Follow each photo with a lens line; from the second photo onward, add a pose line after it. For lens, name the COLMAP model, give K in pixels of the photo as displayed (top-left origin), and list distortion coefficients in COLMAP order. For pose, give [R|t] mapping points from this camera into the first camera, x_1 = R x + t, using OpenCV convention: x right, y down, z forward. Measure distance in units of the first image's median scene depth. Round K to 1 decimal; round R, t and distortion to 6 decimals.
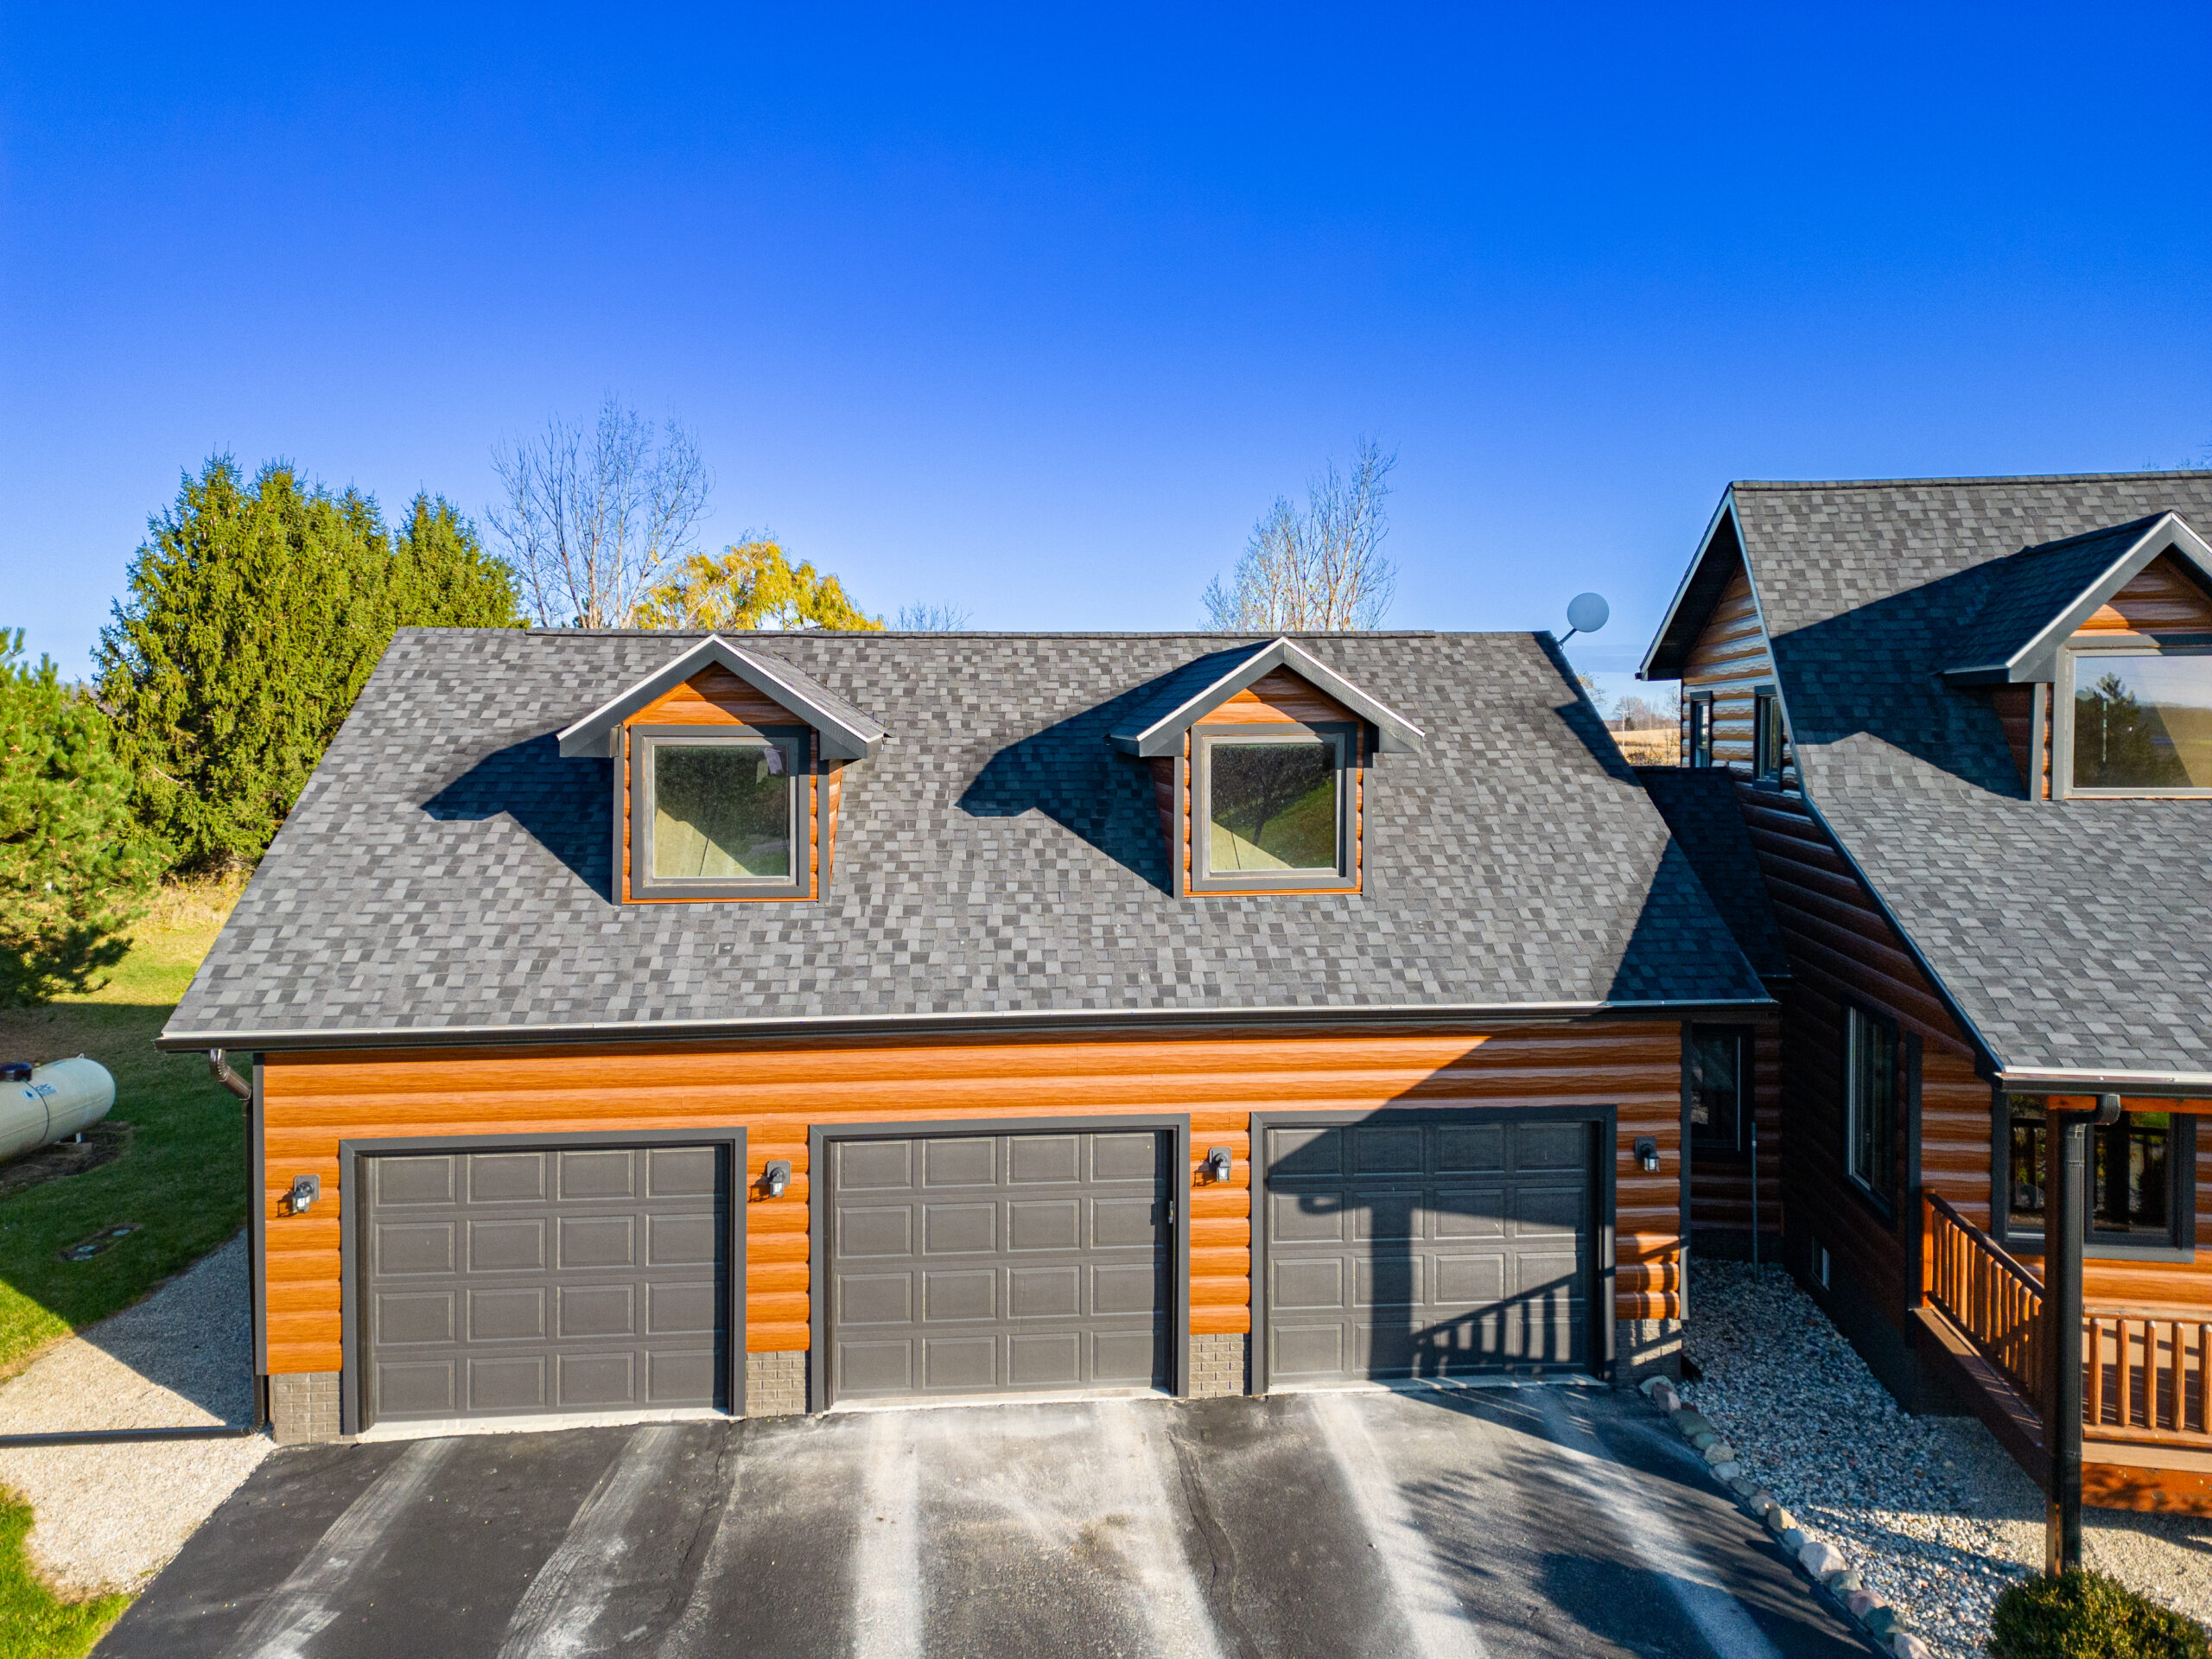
lens RADIAL K [[1511.5, 0, 1110.9], [0, 1511.5, 823.1], [0, 0, 1]] dist [0.124952, -0.147304]
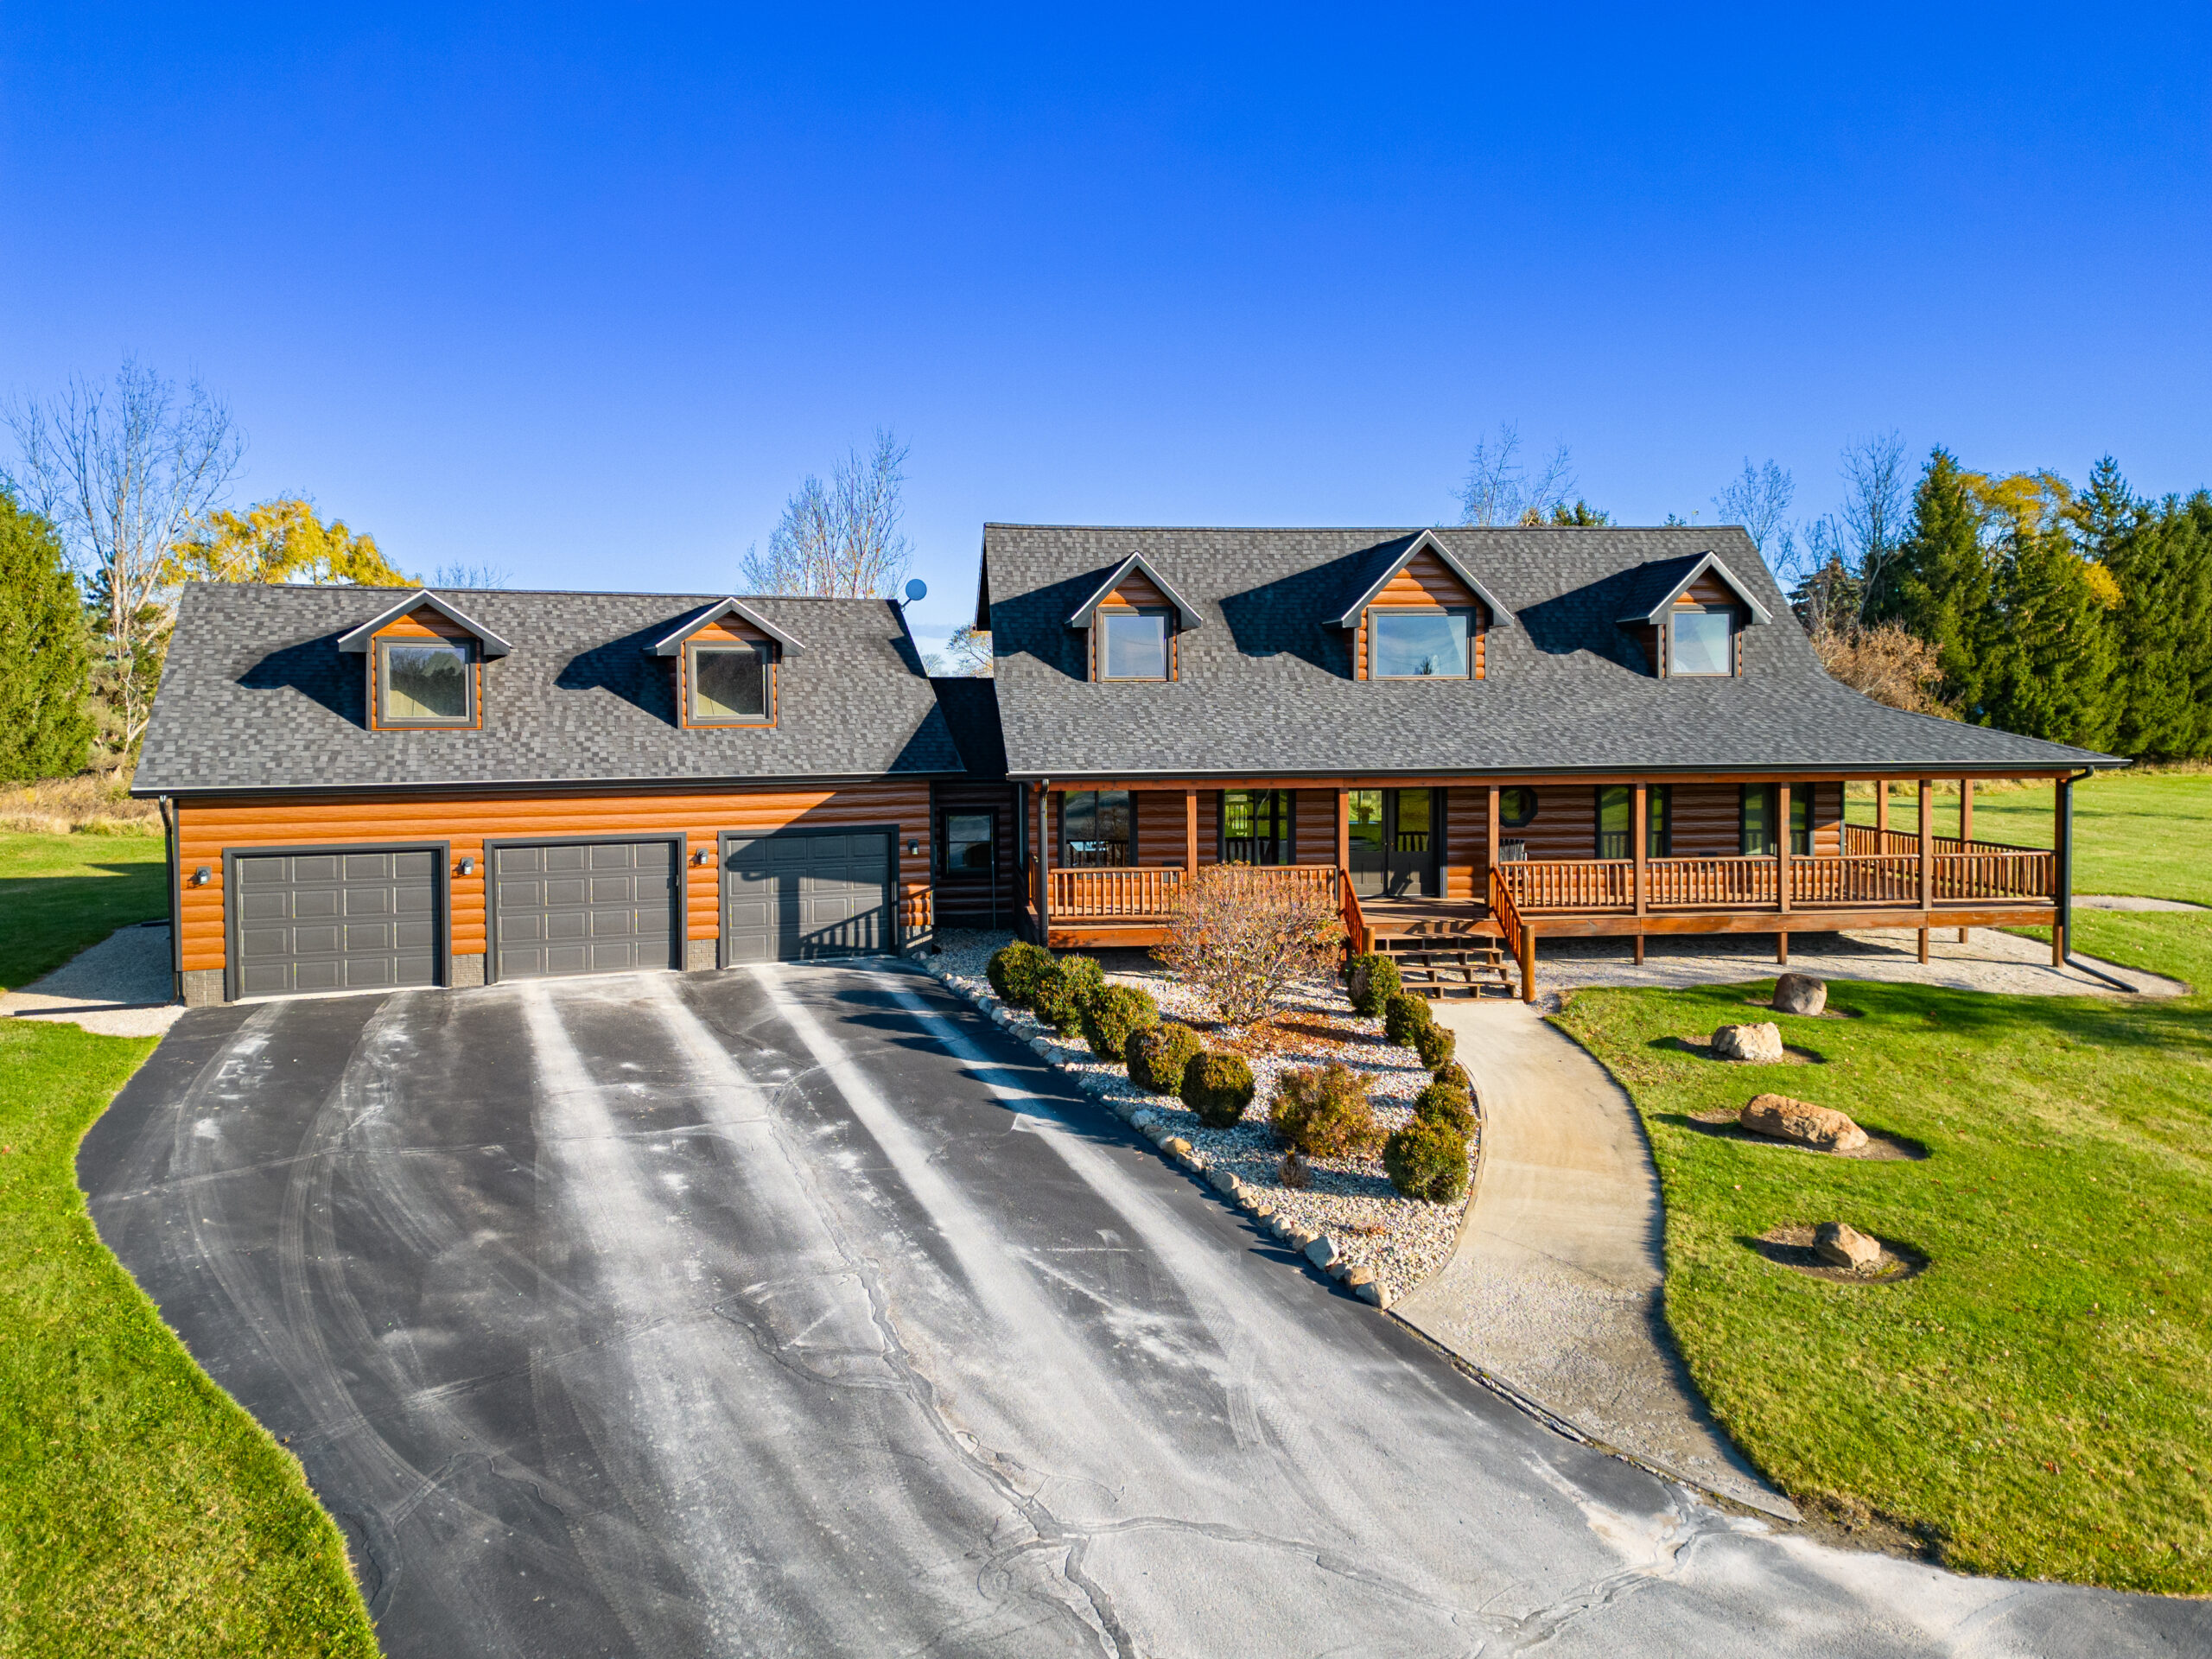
lens RADIAL K [[1549.4, 0, 1109.9], [0, 1549.4, 791.9], [0, 0, 1]] dist [0.083169, -0.086717]
pose [[0.960142, -0.016038, 0.279051, 0.014552], [0.016897, 0.999857, -0.000675, 0.143862], [-0.279000, 0.005363, 0.960276, -1.110350]]
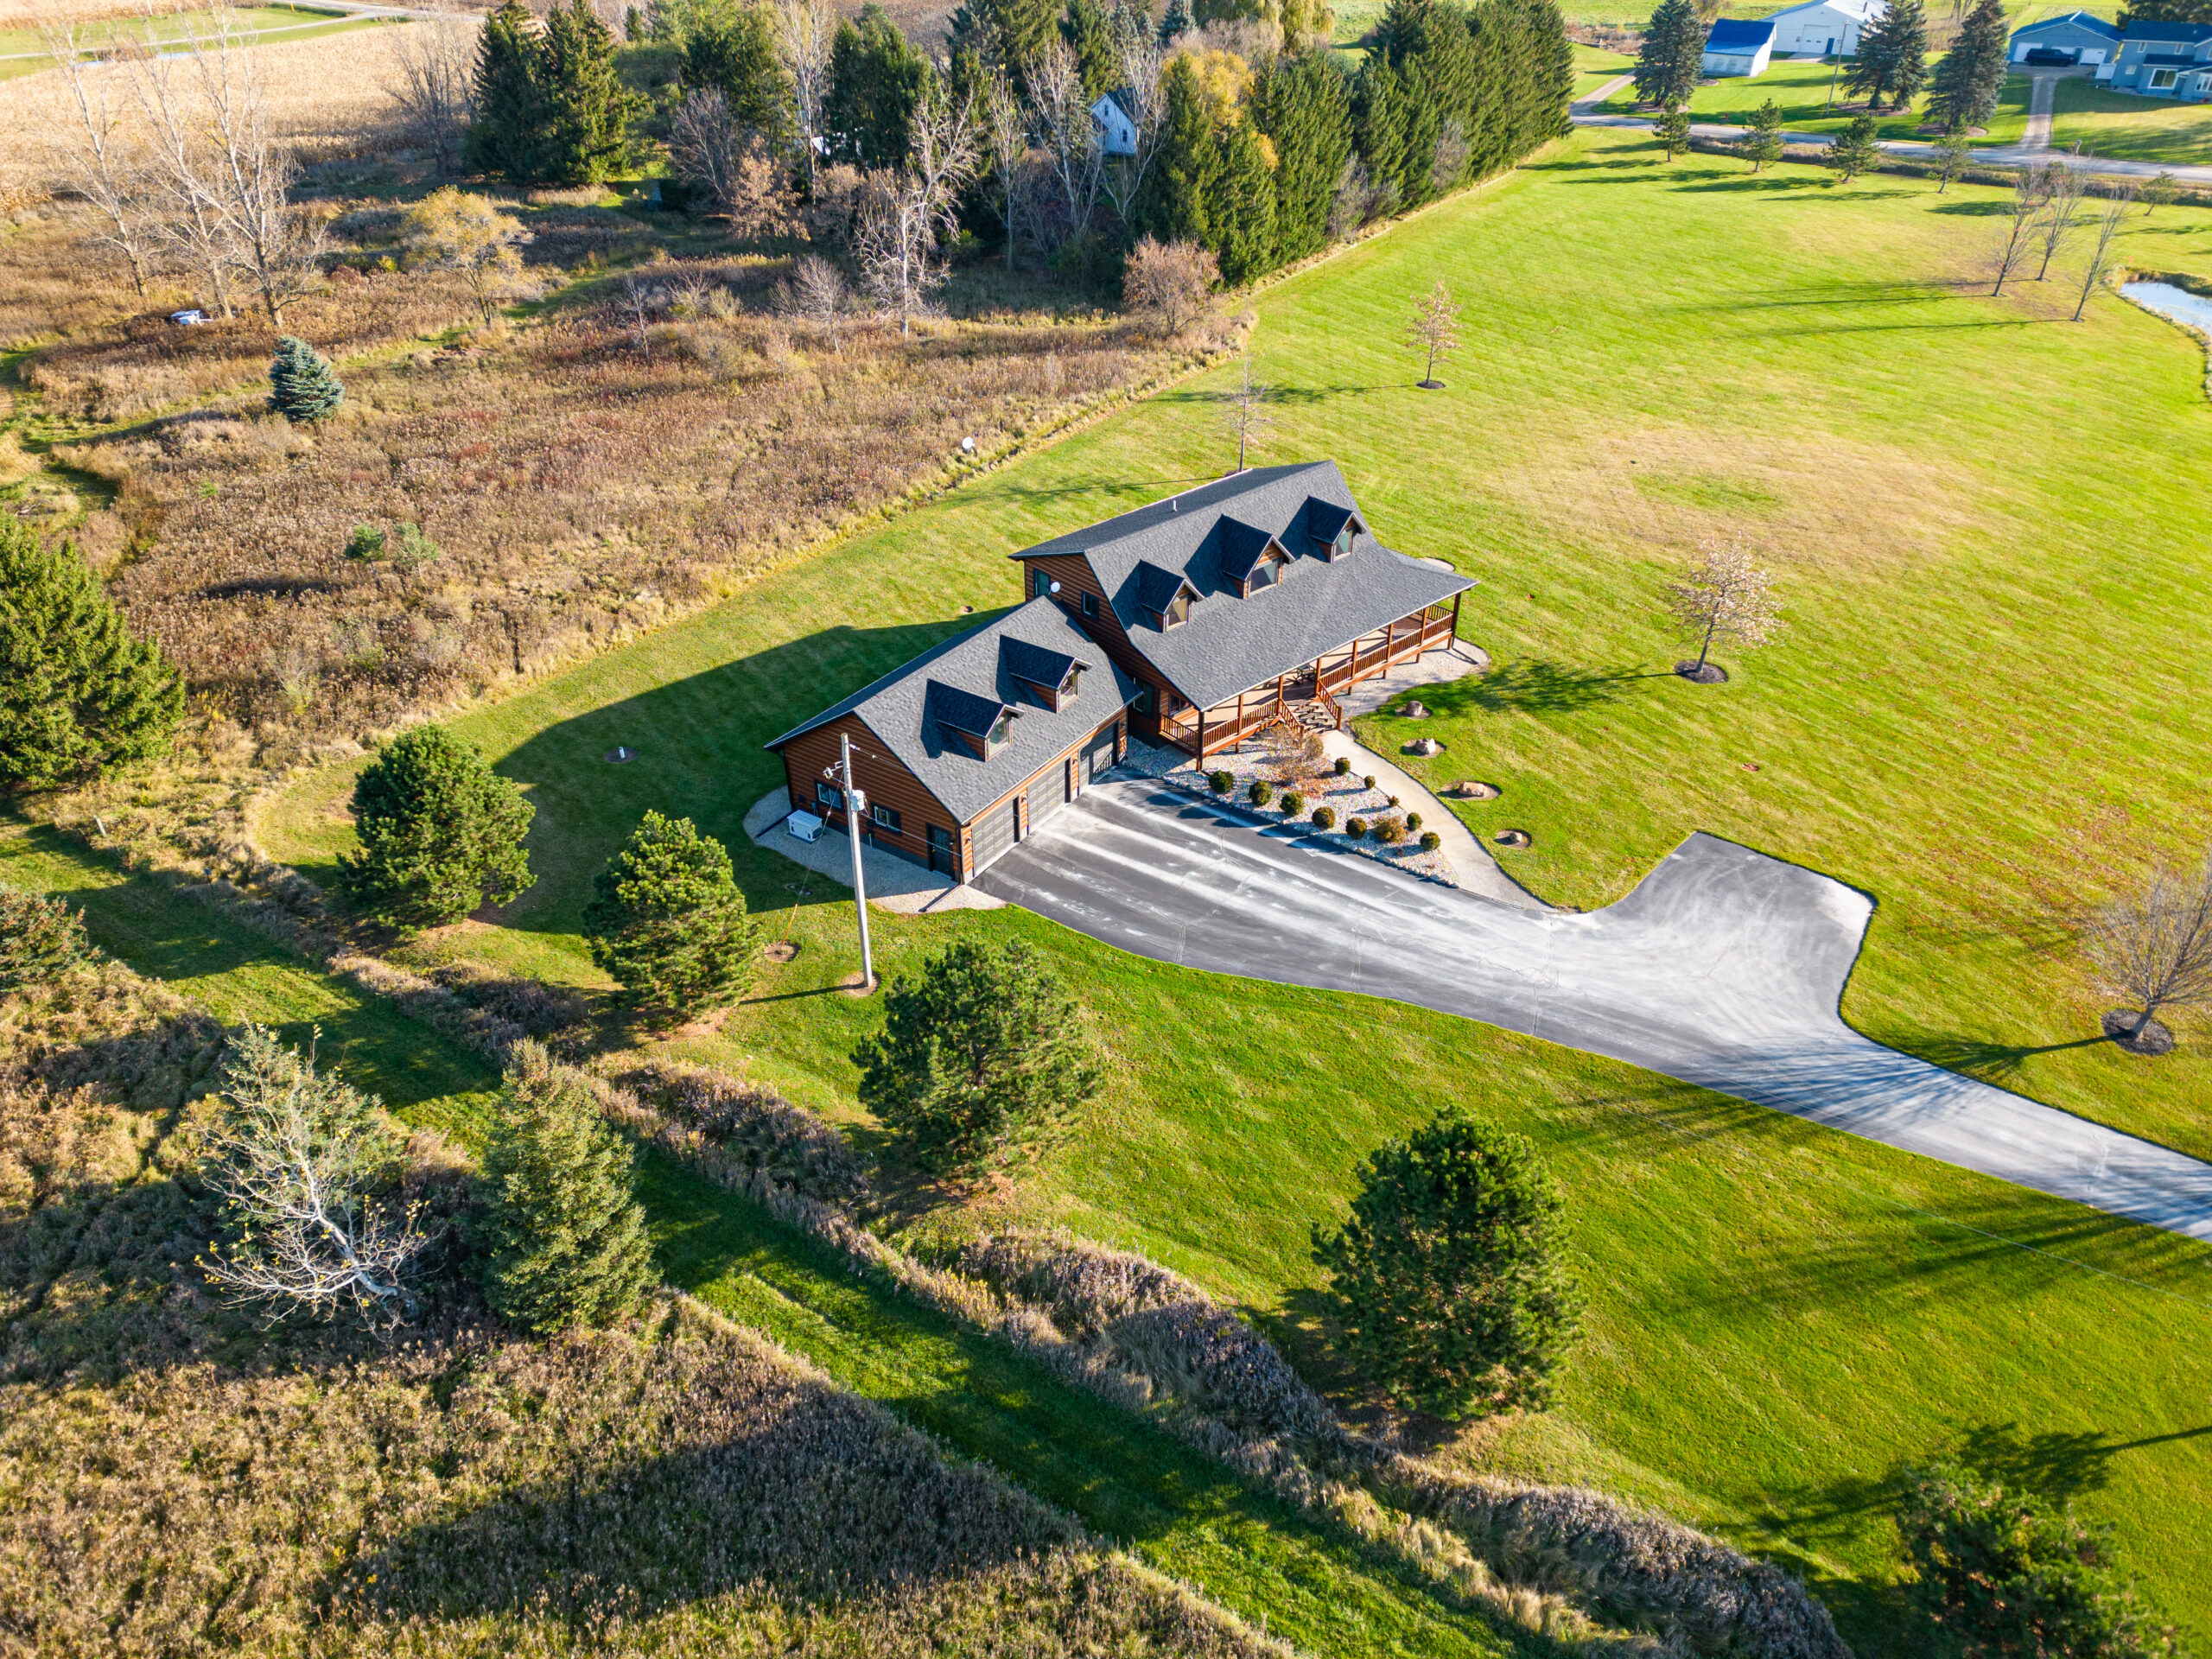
lens RADIAL K [[1568.4, 0, 1118.3], [0, 1568.4, 764.4], [0, 0, 1]] dist [0.087824, -0.079477]
pose [[0.618265, -0.397206, 0.678215, -3.233450], [0.038678, 0.877233, 0.478504, -2.149394], [-0.785017, -0.269611, 0.557726, -1.922148]]
